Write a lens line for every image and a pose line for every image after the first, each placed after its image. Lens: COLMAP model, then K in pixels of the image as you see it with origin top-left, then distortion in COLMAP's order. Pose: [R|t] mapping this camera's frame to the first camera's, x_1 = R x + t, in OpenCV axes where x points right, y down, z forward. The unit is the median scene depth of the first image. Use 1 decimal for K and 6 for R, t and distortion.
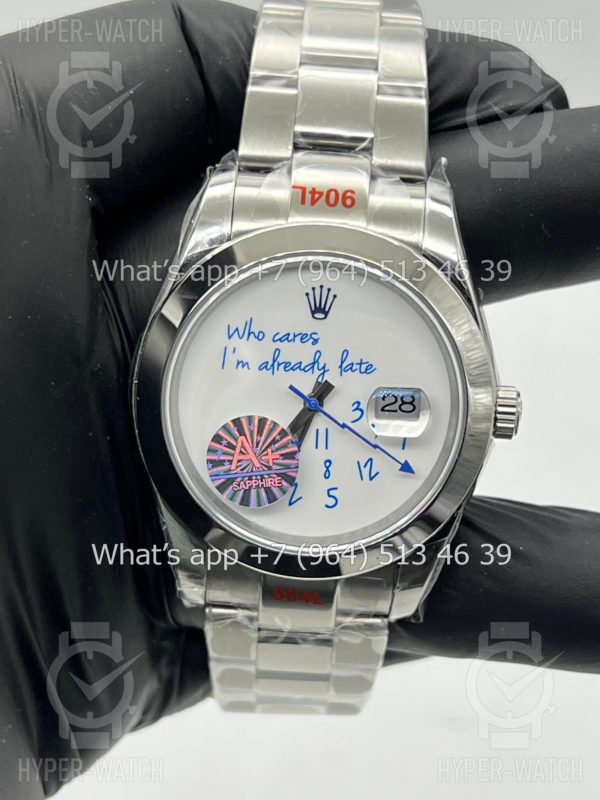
lens RADIAL K [[1822.8, 0, 300.0], [0, 1822.8, 400.0], [0, 0, 1]] dist [0.350436, 0.253679]
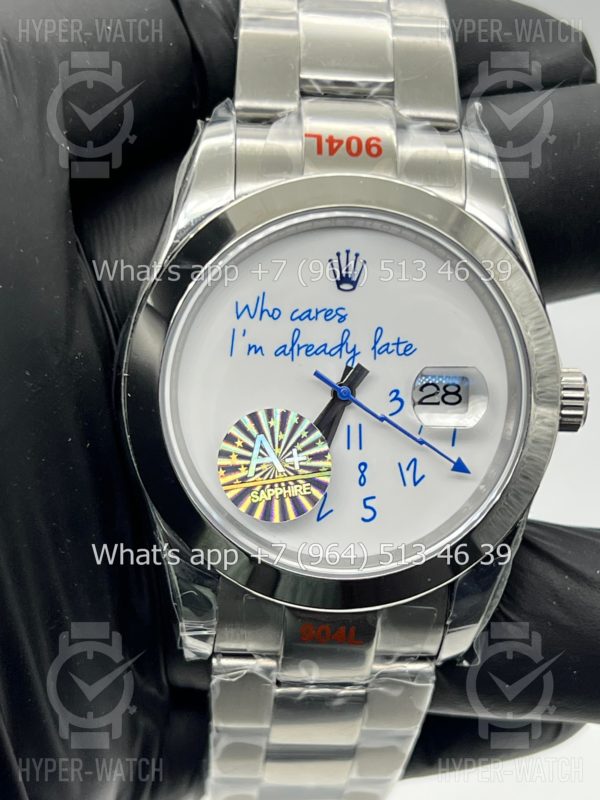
lens RADIAL K [[1822.8, 0, 300.0], [0, 1822.8, 400.0], [0, 0, 1]] dist [0.350436, 0.253679]
pose [[0.995208, -0.036875, 0.090566, -0.086501], [0.044921, 0.995065, -0.088473, 0.076531], [-0.086857, 0.092117, 0.991953, 0.186983]]
